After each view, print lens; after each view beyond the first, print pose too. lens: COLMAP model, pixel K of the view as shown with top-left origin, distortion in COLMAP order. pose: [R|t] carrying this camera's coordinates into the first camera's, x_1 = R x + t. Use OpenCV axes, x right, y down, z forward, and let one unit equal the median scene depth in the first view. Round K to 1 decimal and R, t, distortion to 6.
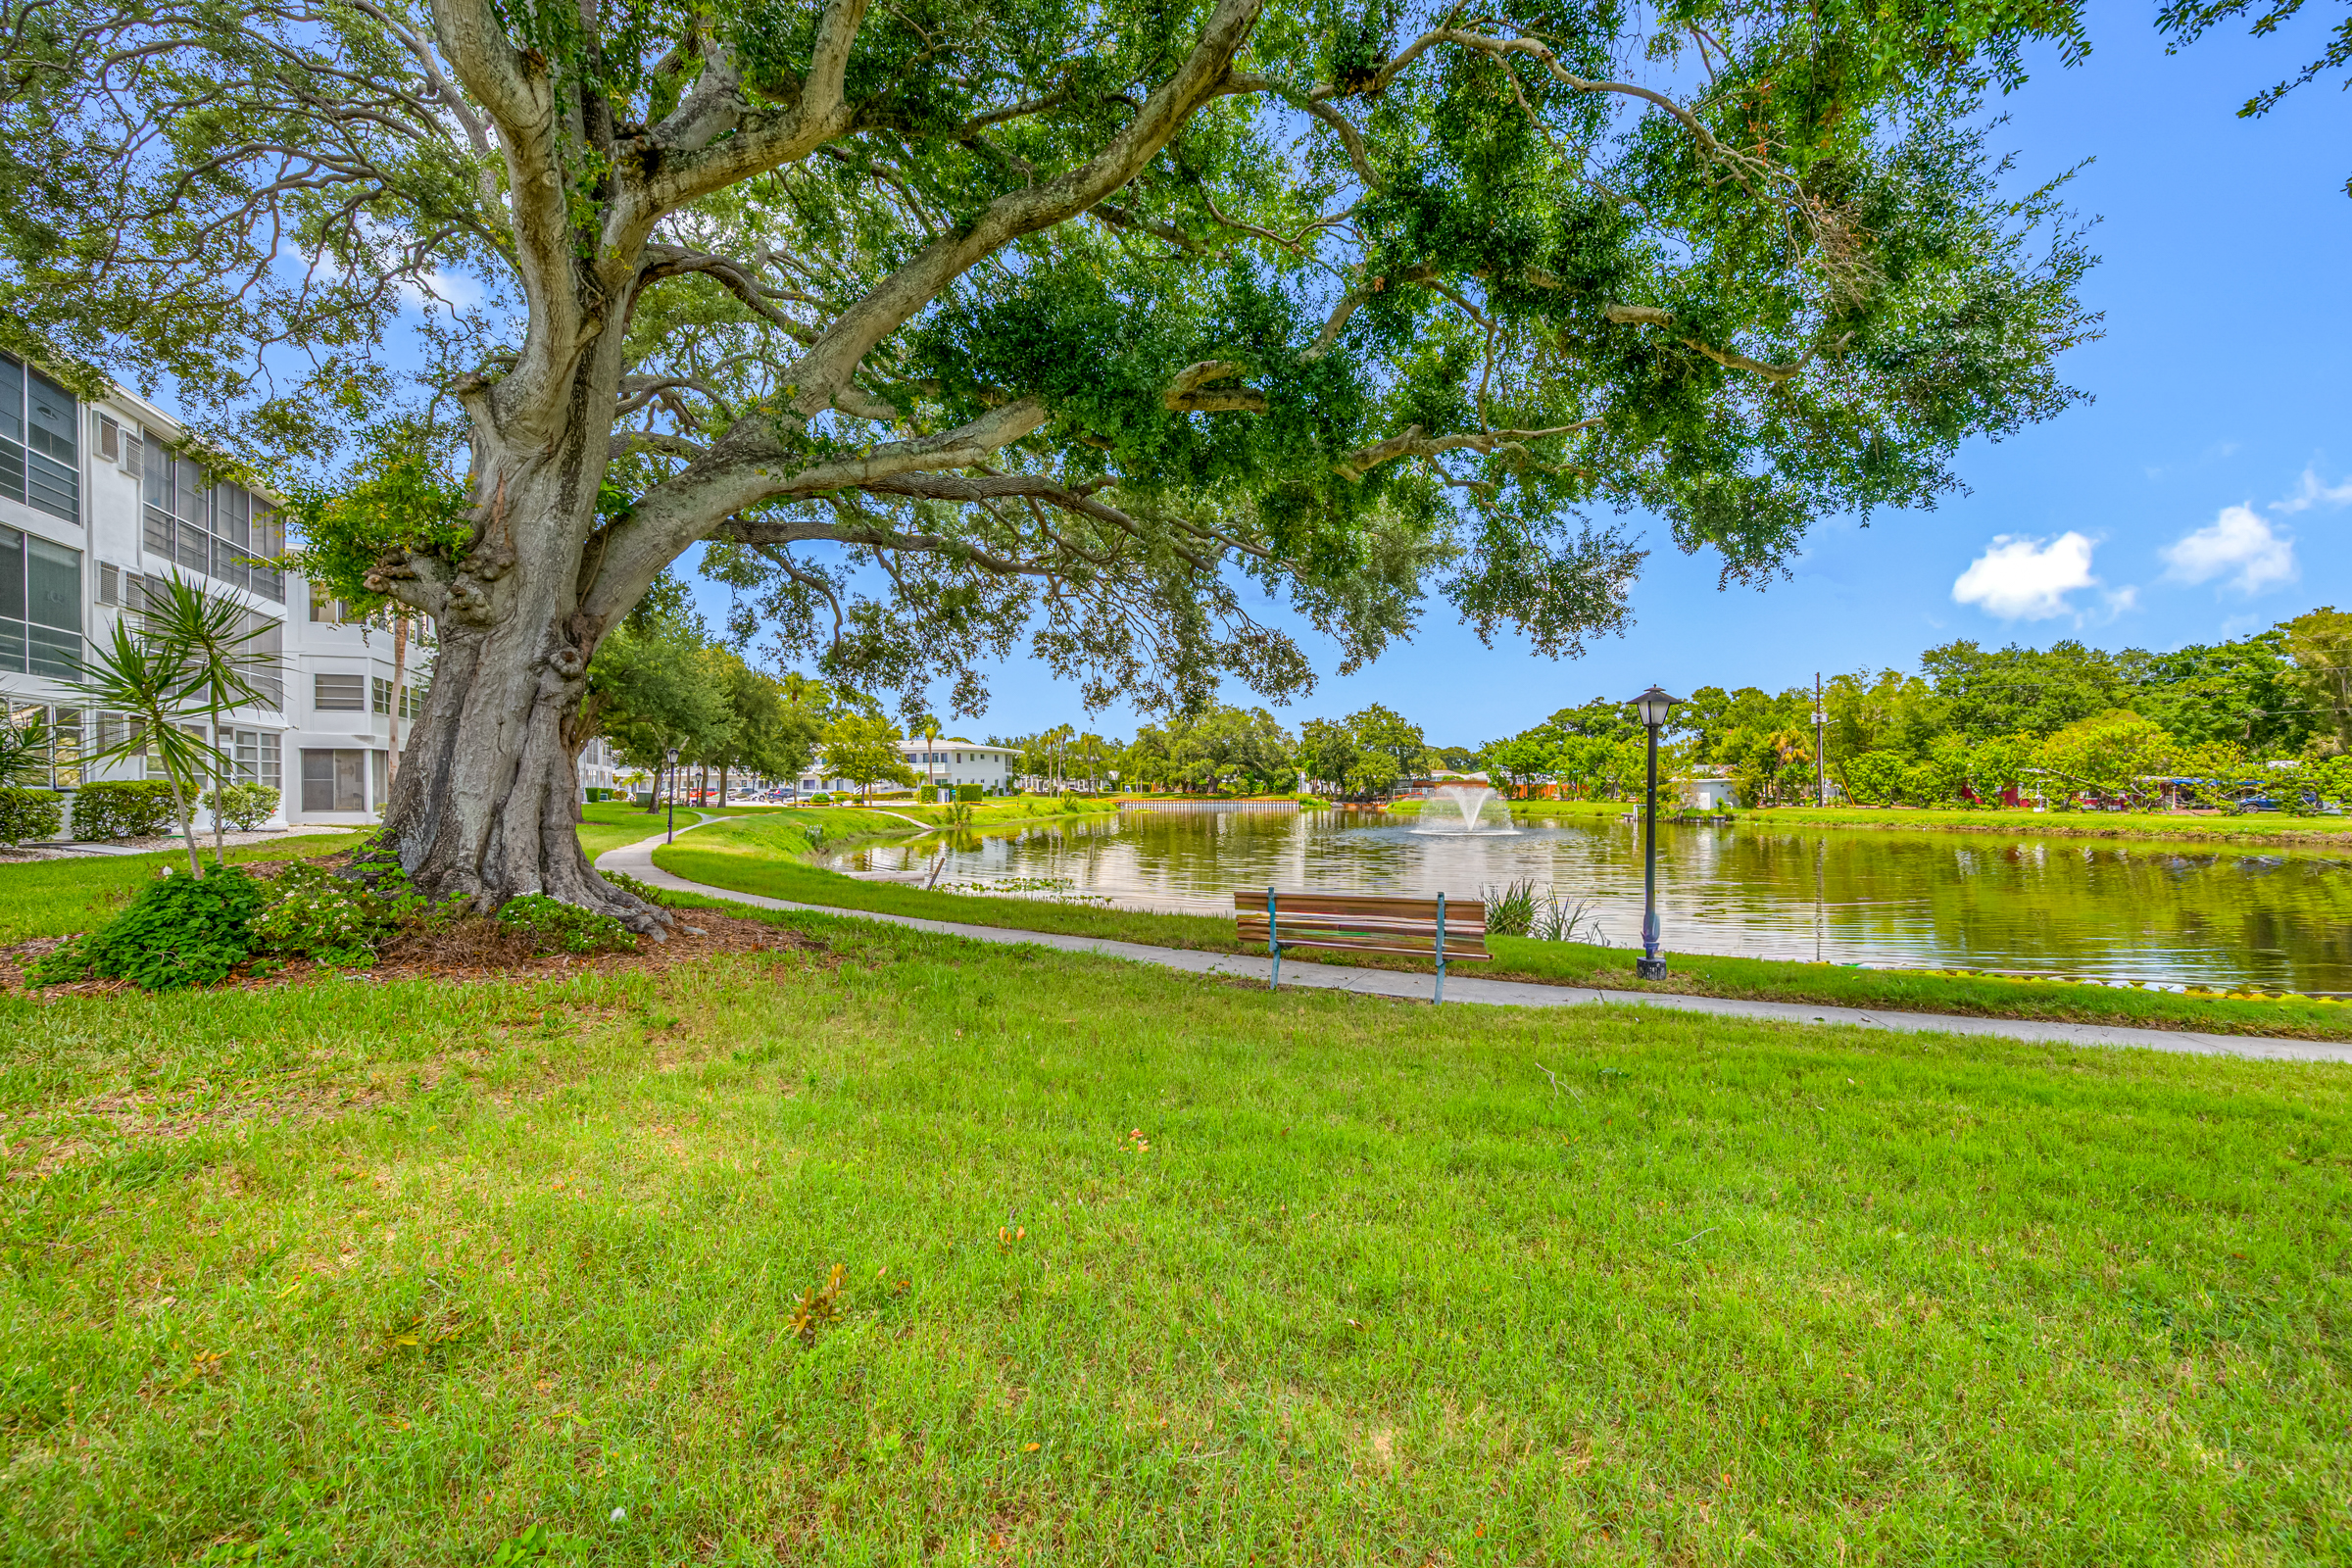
lens RADIAL K [[940.7, 0, 1176.0], [0, 940.7, 784.0], [0, 0, 1]] dist [0.000614, 0.000041]
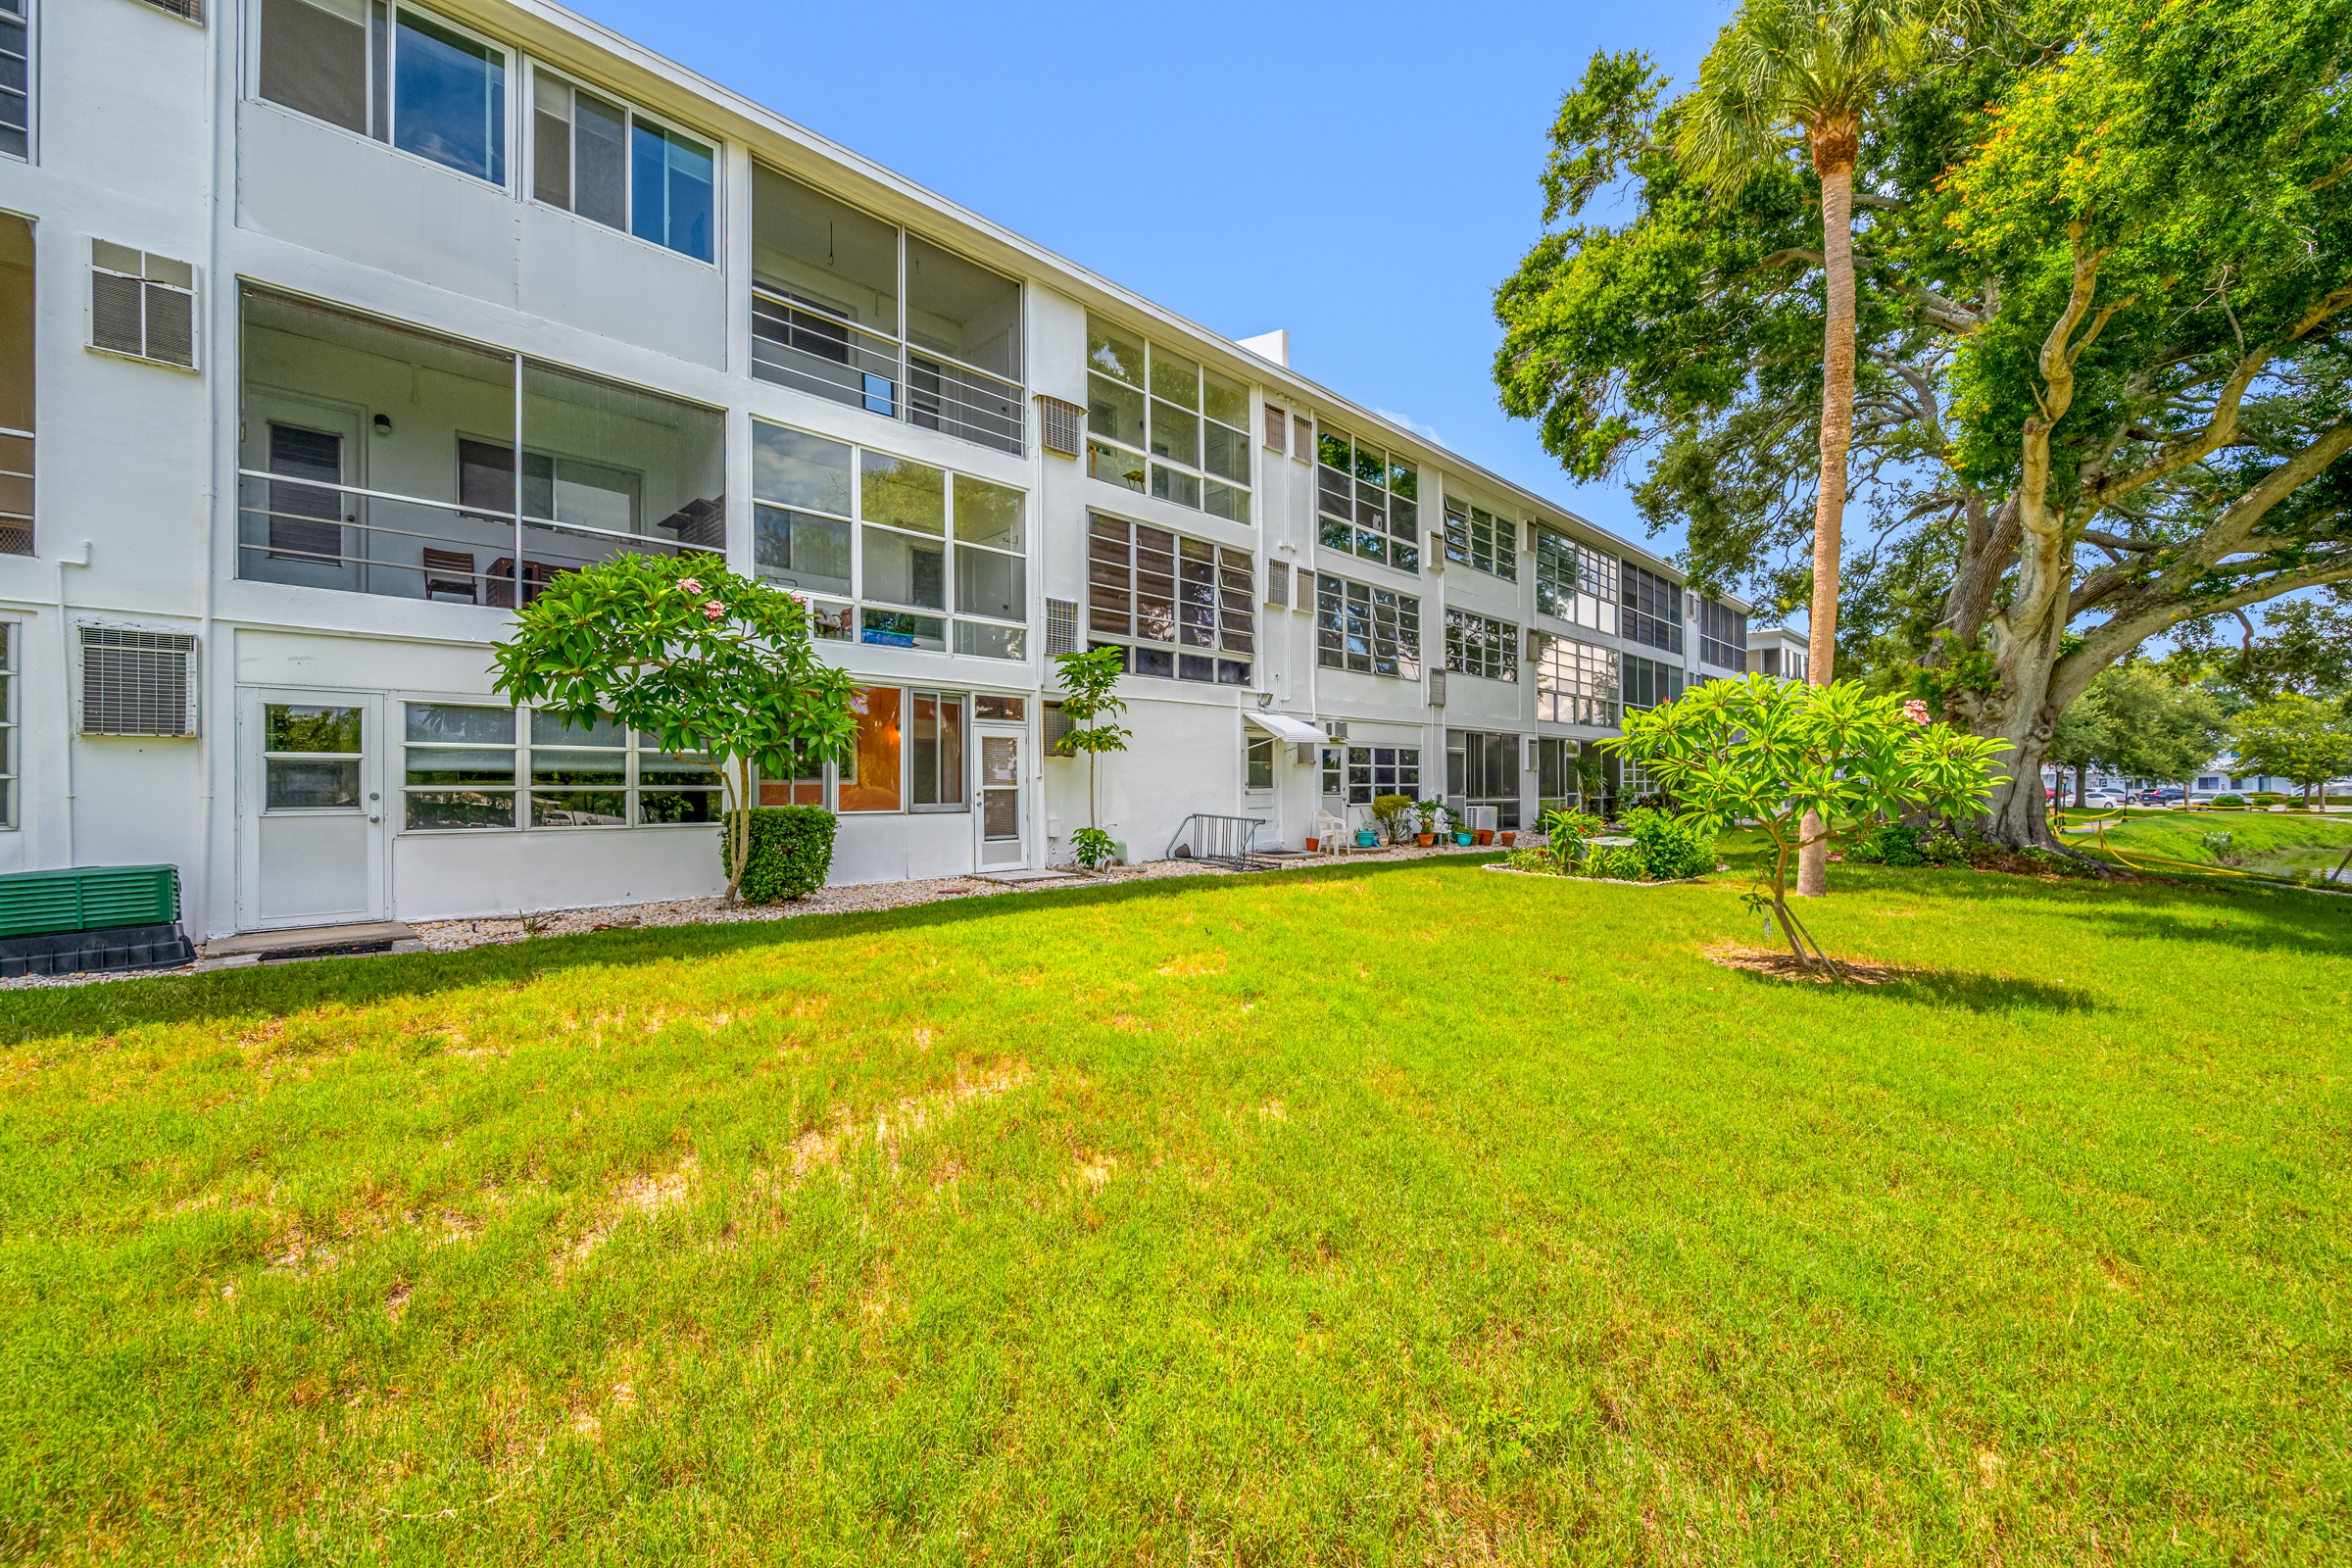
lens RADIAL K [[941.6, 0, 1177.9], [0, 941.6, 777.5], [0, 0, 1]] dist [0.002110, 0.000201]
pose [[0.362218, -0.009566, -0.932044, 0.164100], [0.004760, 0.999953, -0.008413, -0.008681], [0.932081, -0.001389, 0.362247, -0.428466]]
